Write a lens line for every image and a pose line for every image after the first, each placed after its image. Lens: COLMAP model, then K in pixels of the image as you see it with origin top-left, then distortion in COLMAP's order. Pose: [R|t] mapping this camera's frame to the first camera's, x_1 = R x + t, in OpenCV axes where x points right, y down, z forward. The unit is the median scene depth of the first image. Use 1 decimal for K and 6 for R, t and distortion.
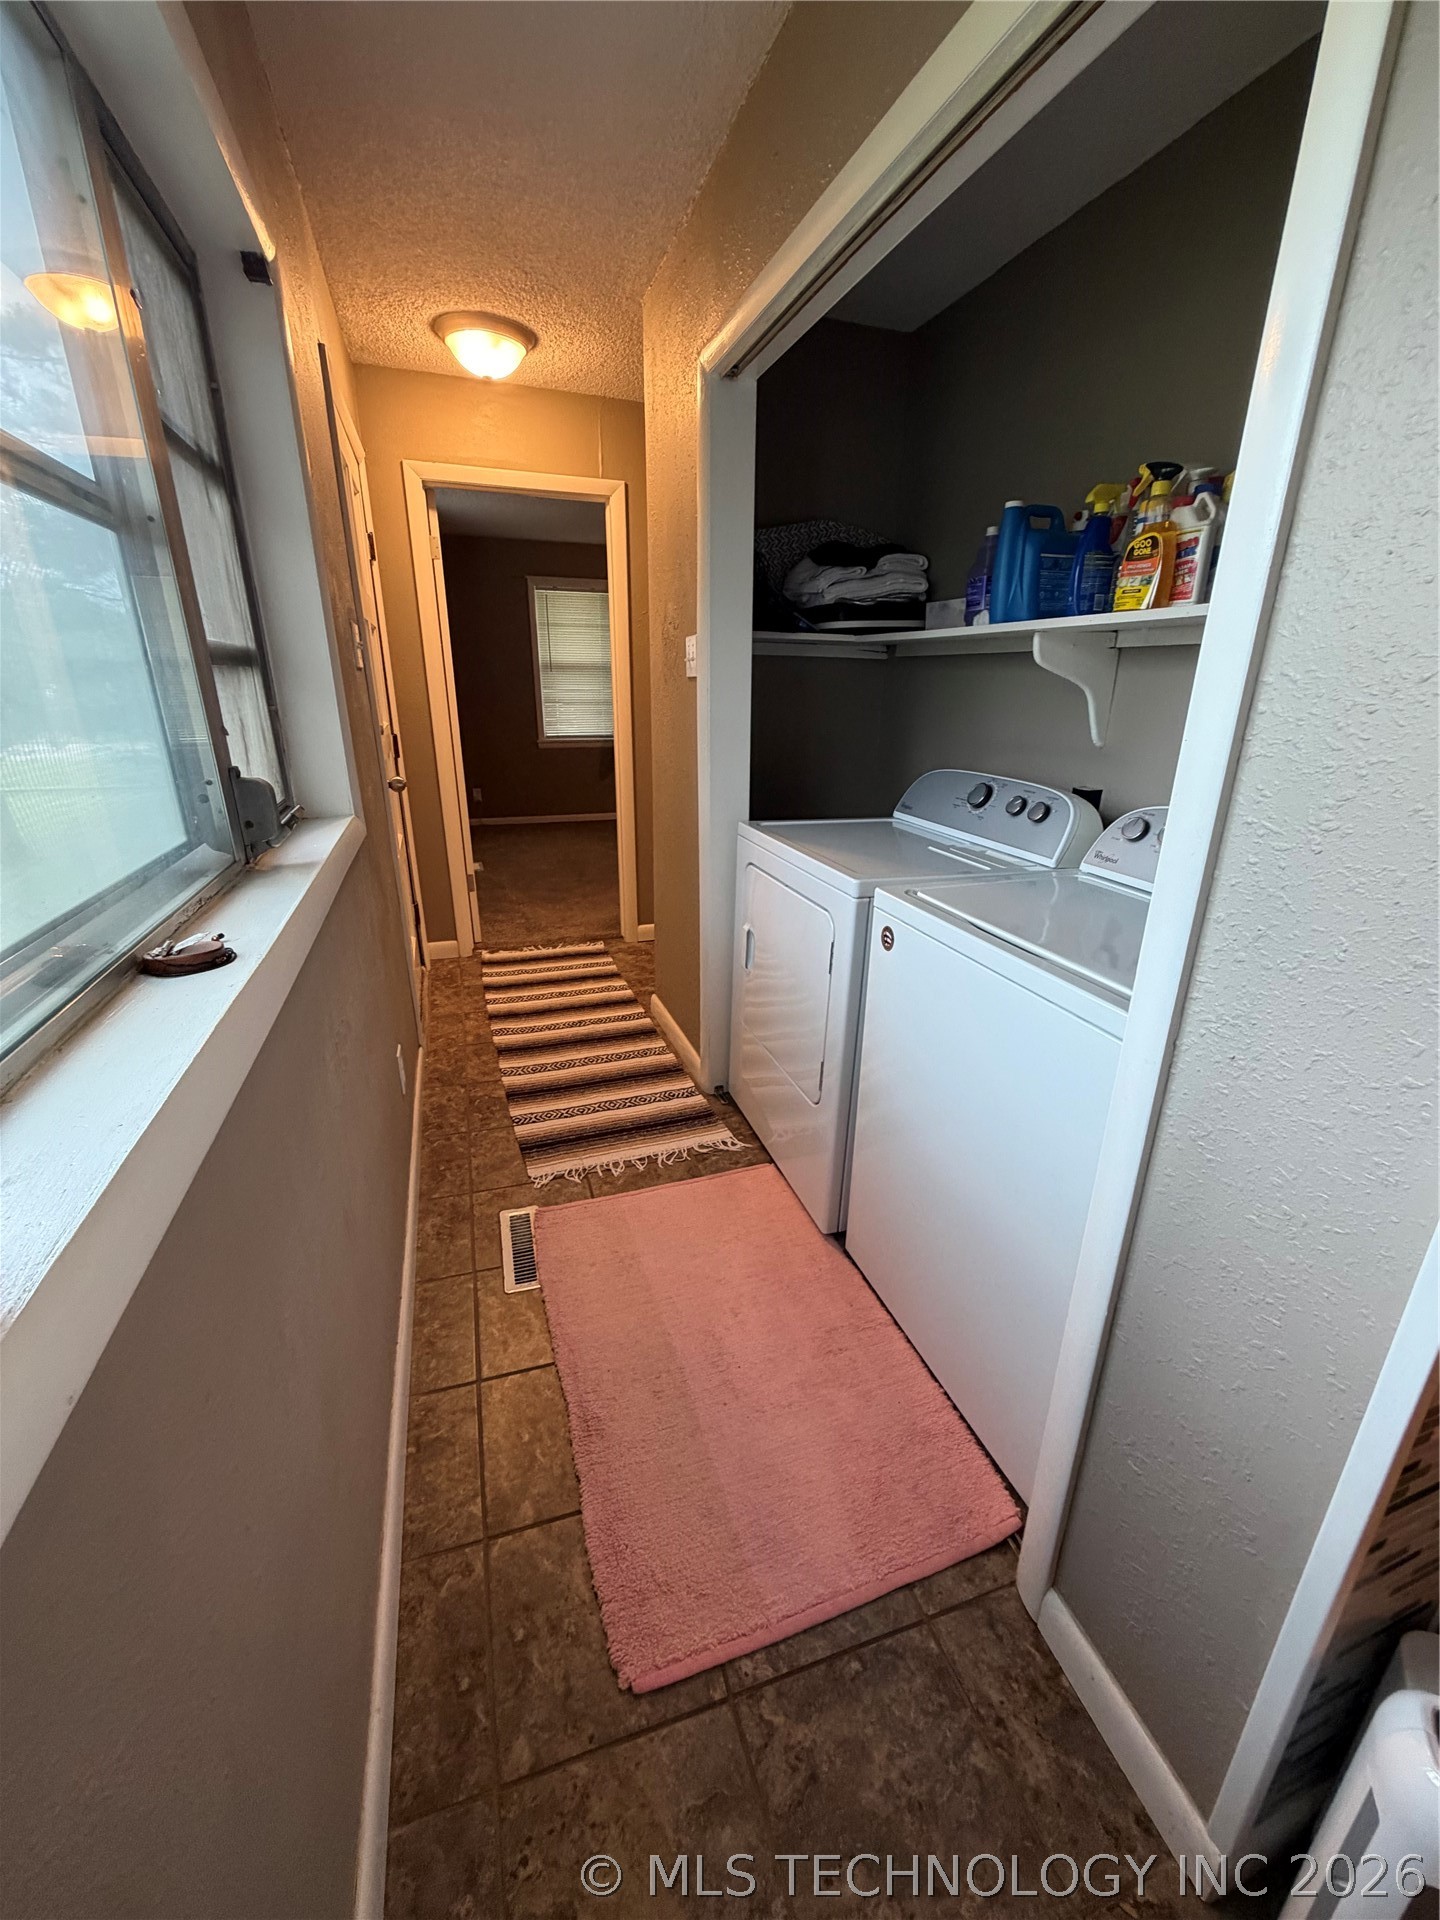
lens RADIAL K [[766.7, 0, 721.1], [0, 766.7, 951.4], [0, 0, 1]] dist [0.002014, 0.000132]
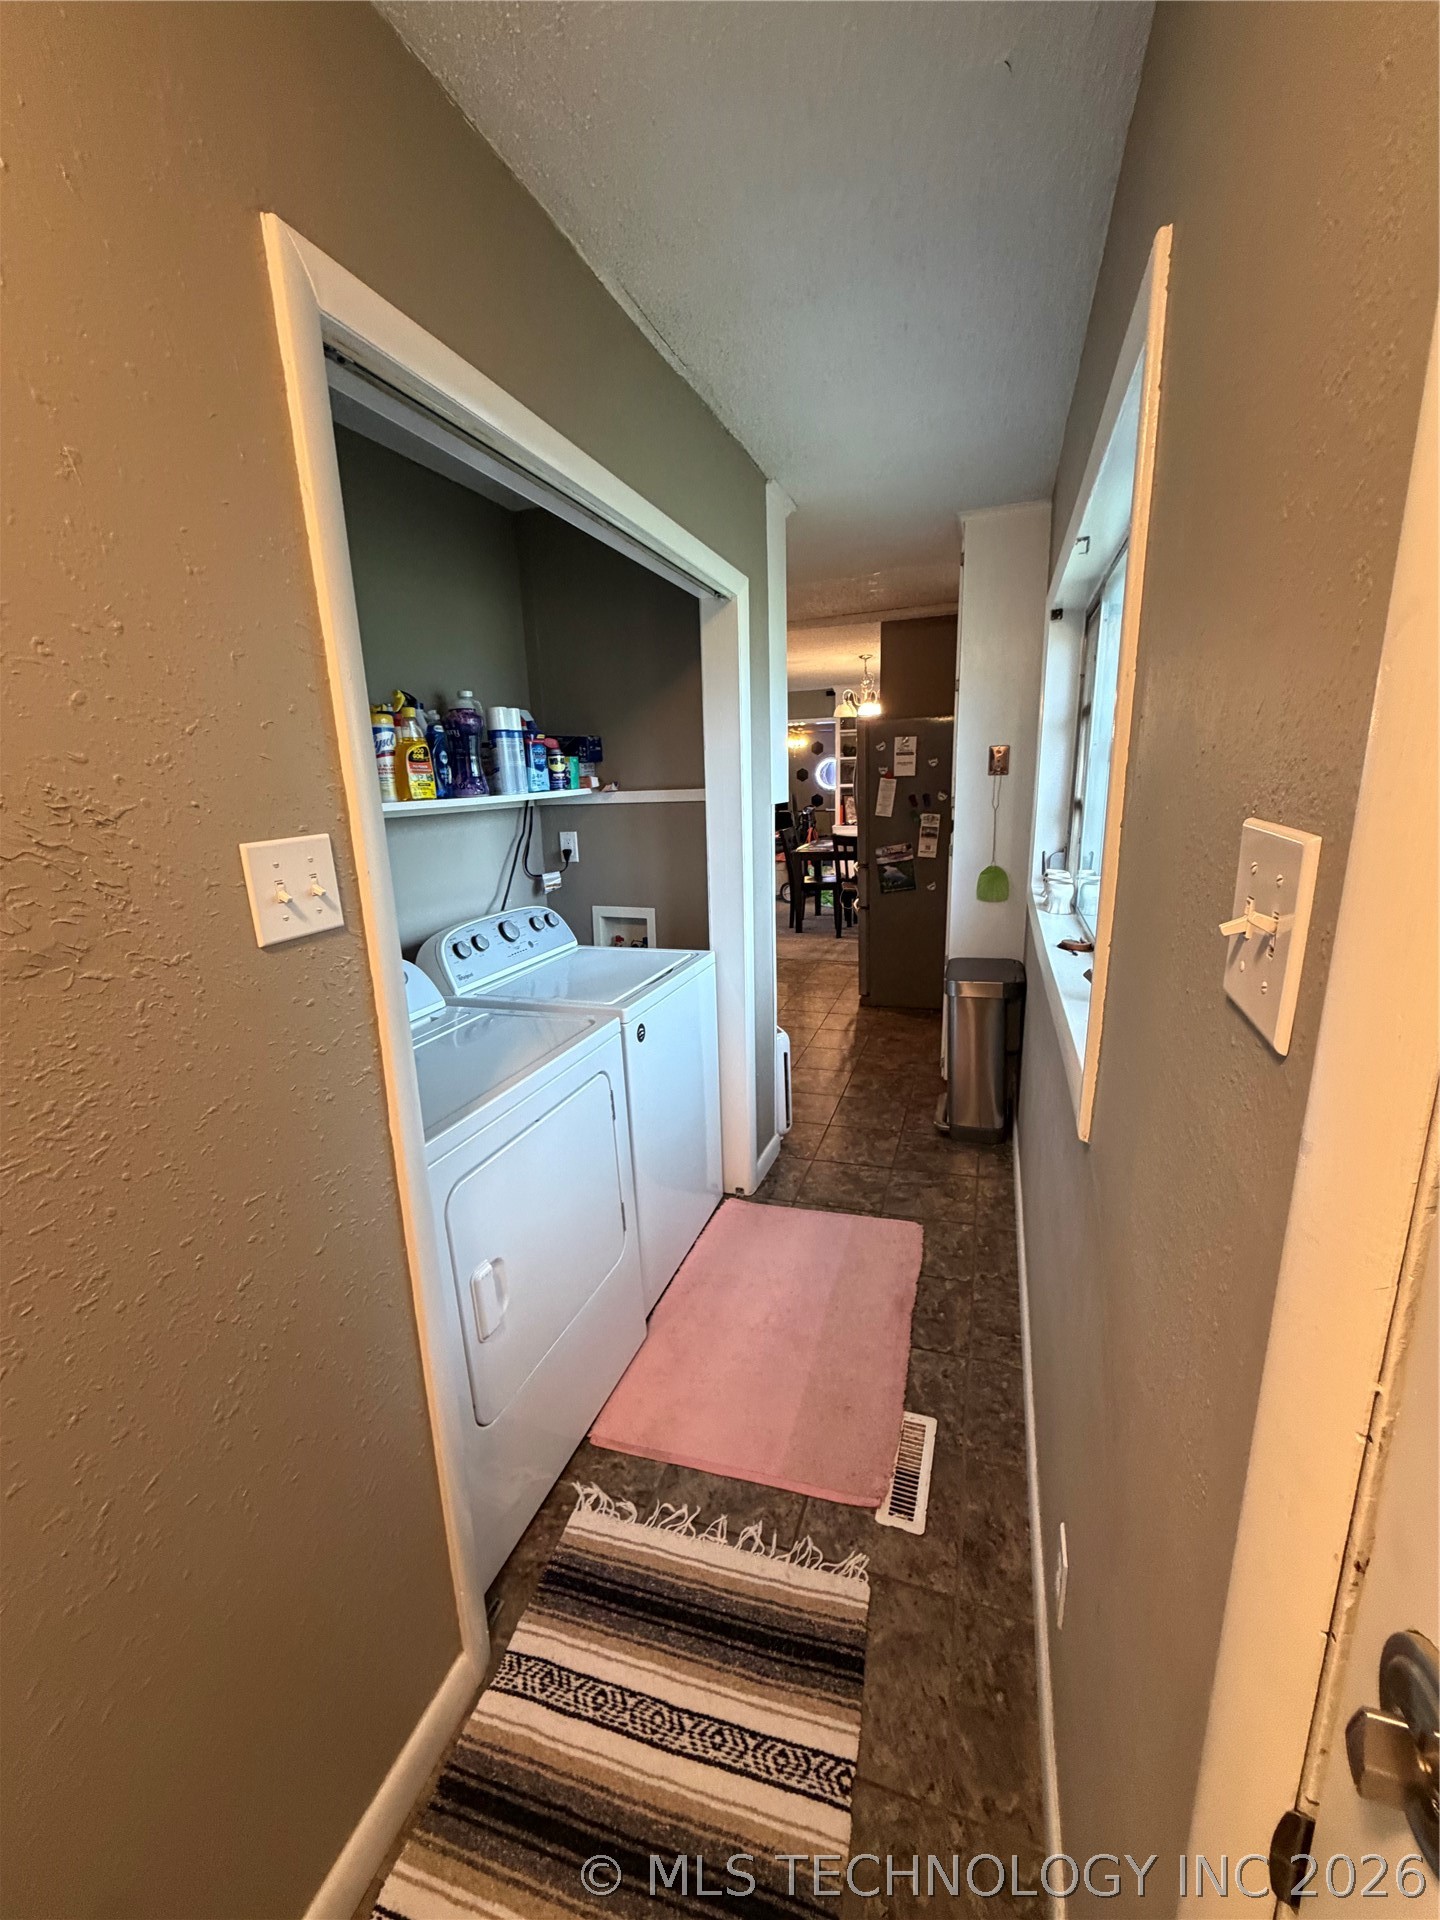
lens RADIAL K [[766.7, 0, 721.1], [0, 766.7, 951.4], [0, 0, 1]] dist [0.002014, 0.000132]
pose [[-0.788029, -0.125403, 0.602730, -0.616568], [0.229224, 0.848873, 0.476310, -0.674586], [-0.571372, 0.513507, -0.640191, 1.553588]]
